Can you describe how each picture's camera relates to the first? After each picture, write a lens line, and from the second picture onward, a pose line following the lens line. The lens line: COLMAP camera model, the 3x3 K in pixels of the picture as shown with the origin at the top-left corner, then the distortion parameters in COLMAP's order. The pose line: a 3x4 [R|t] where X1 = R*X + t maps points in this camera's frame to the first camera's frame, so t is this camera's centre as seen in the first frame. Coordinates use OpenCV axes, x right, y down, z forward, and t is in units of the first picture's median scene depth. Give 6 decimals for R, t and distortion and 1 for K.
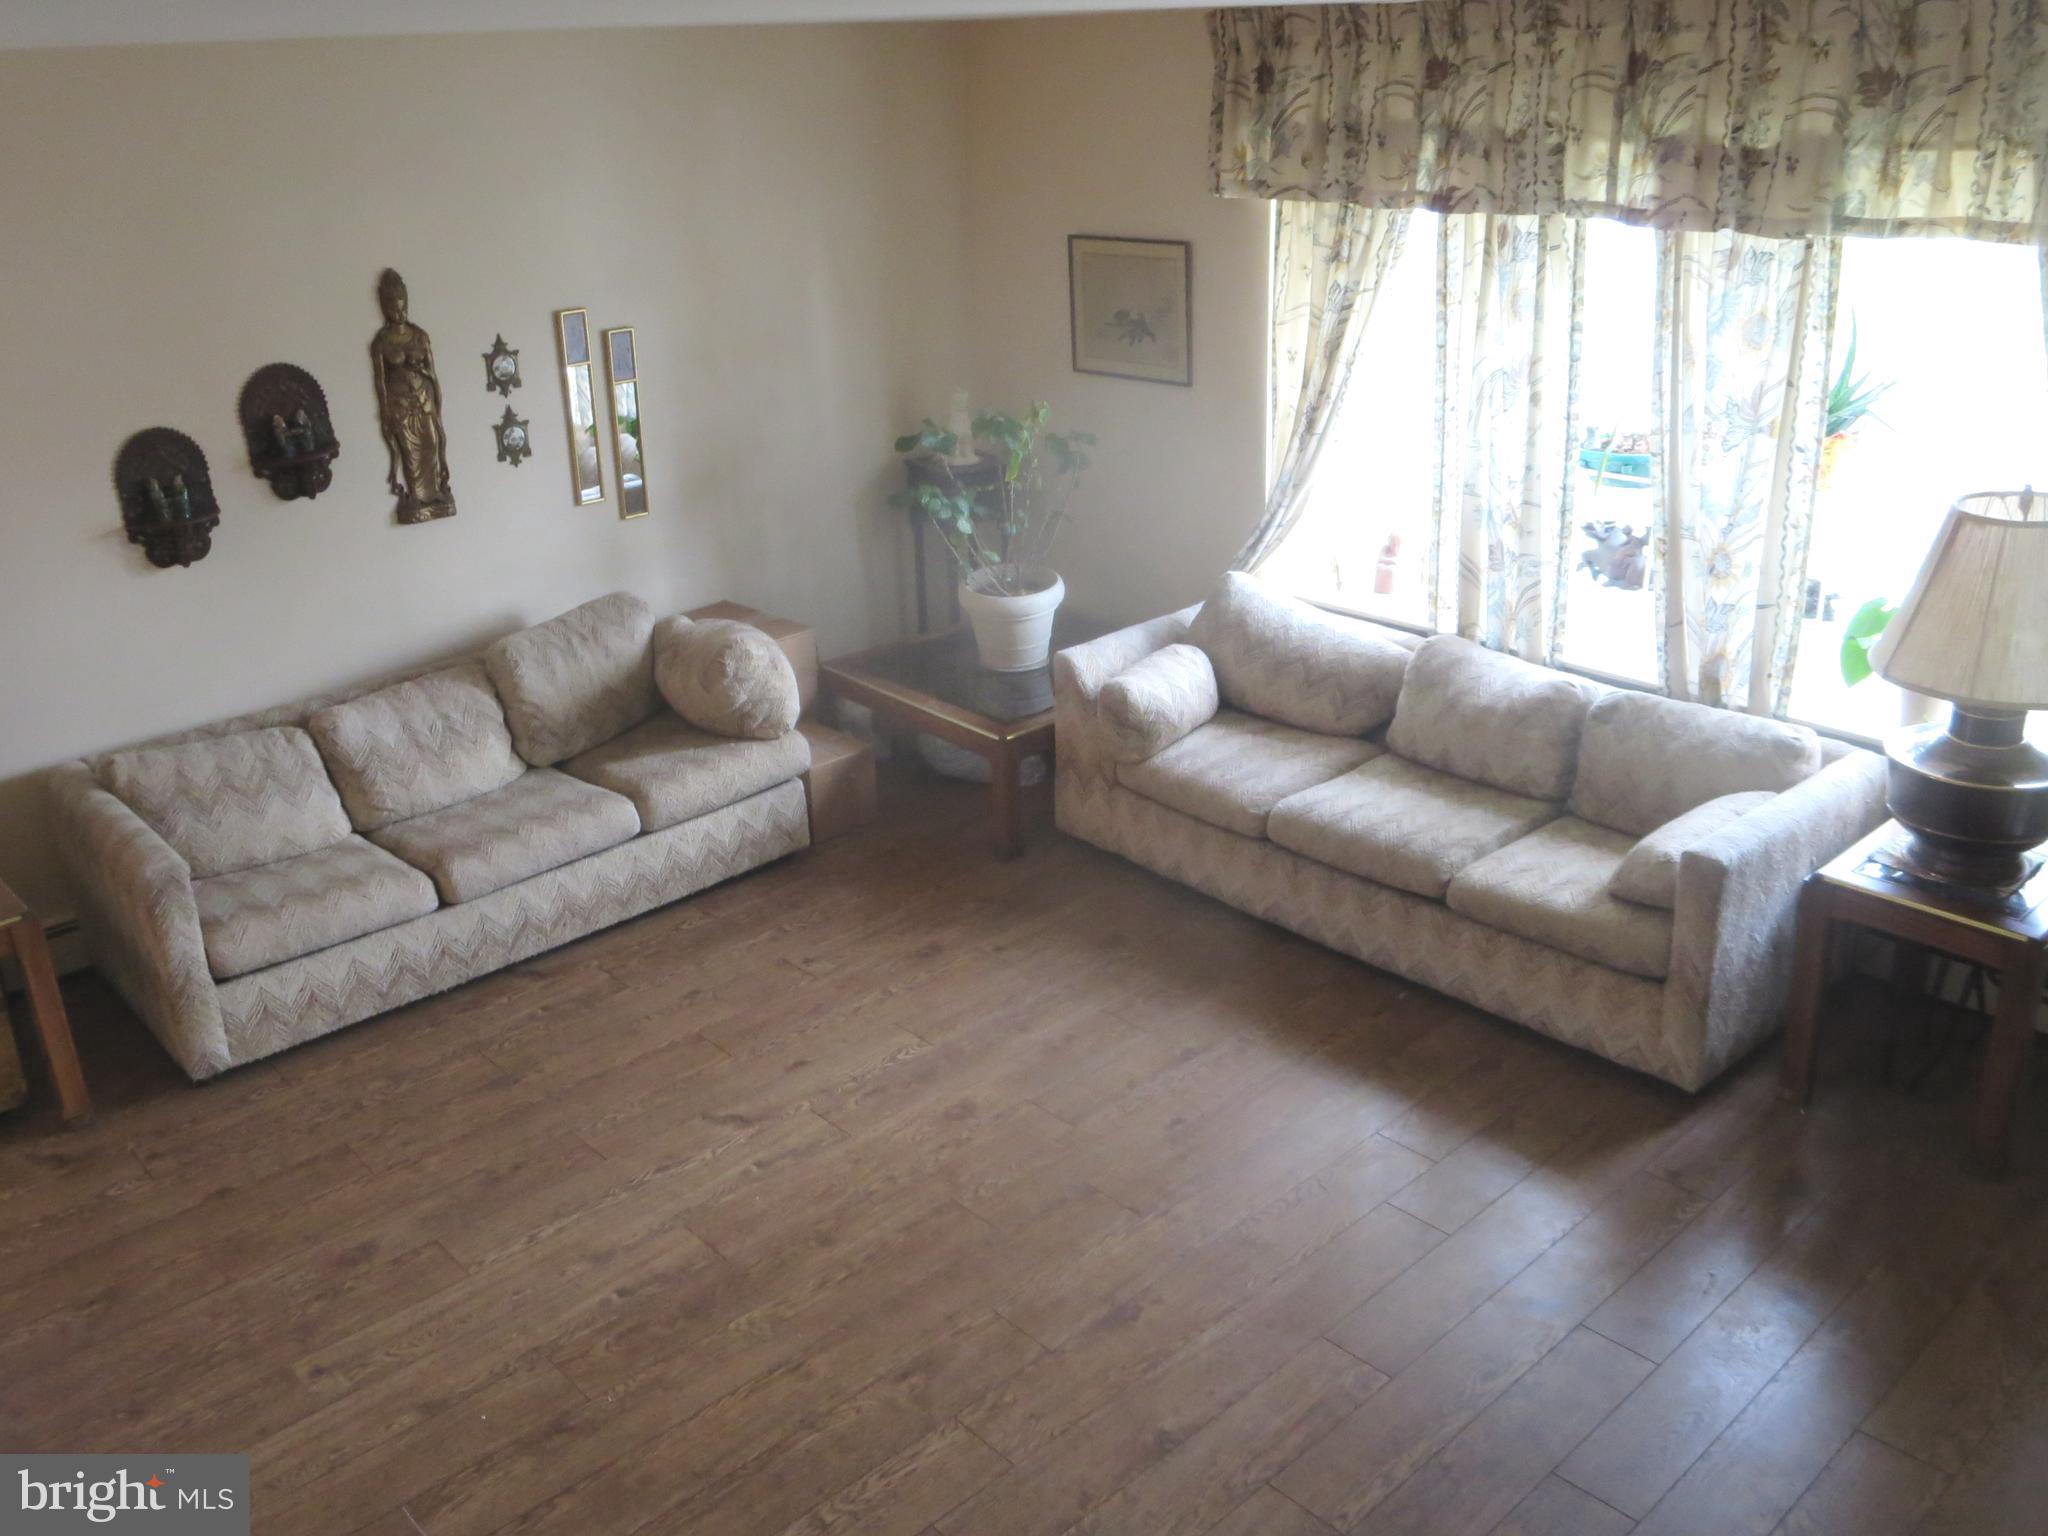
lens RADIAL K [[1768.3, 0, 1021.9], [0, 1768.3, 761.3], [0, 0, 1]] dist [-0.068649, 0.018234]
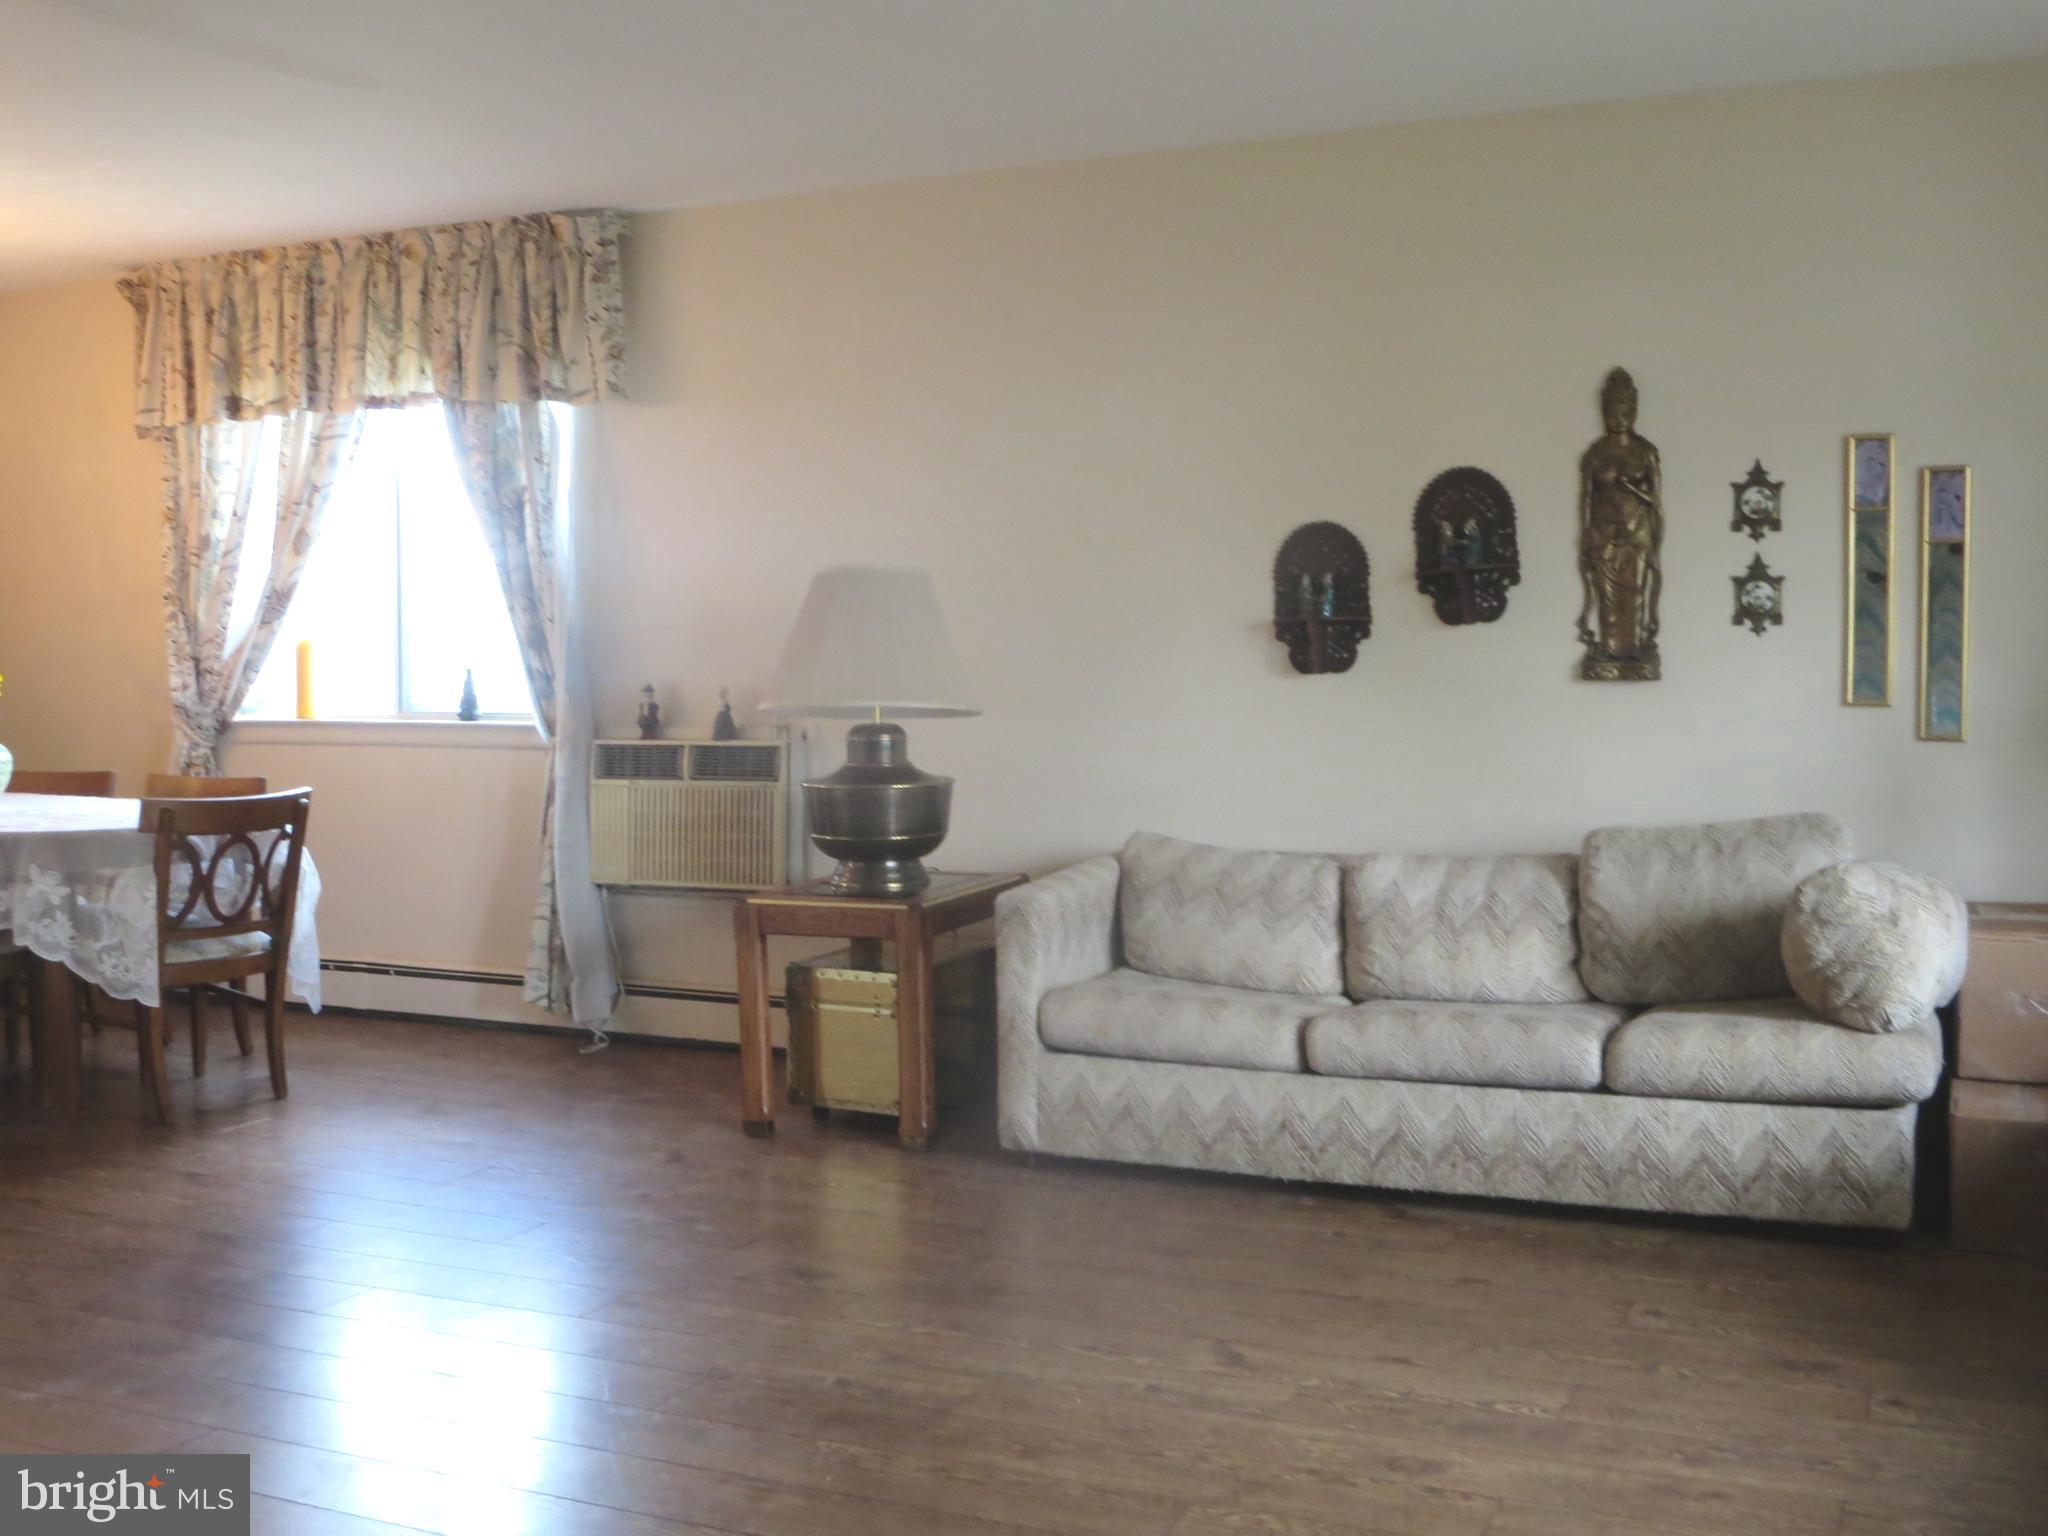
lens RADIAL K [[2184.5, 0, 1027.3], [0, 2184.5, 762.5], [0, 0, 1]] dist [-0.077147, 0.000000]
pose [[0.364984, 0.065828, -0.928684, 0.493974], [-0.350265, 0.933921, -0.071459, 0.061810], [0.862613, 0.351366, 0.363923, 0.449715]]
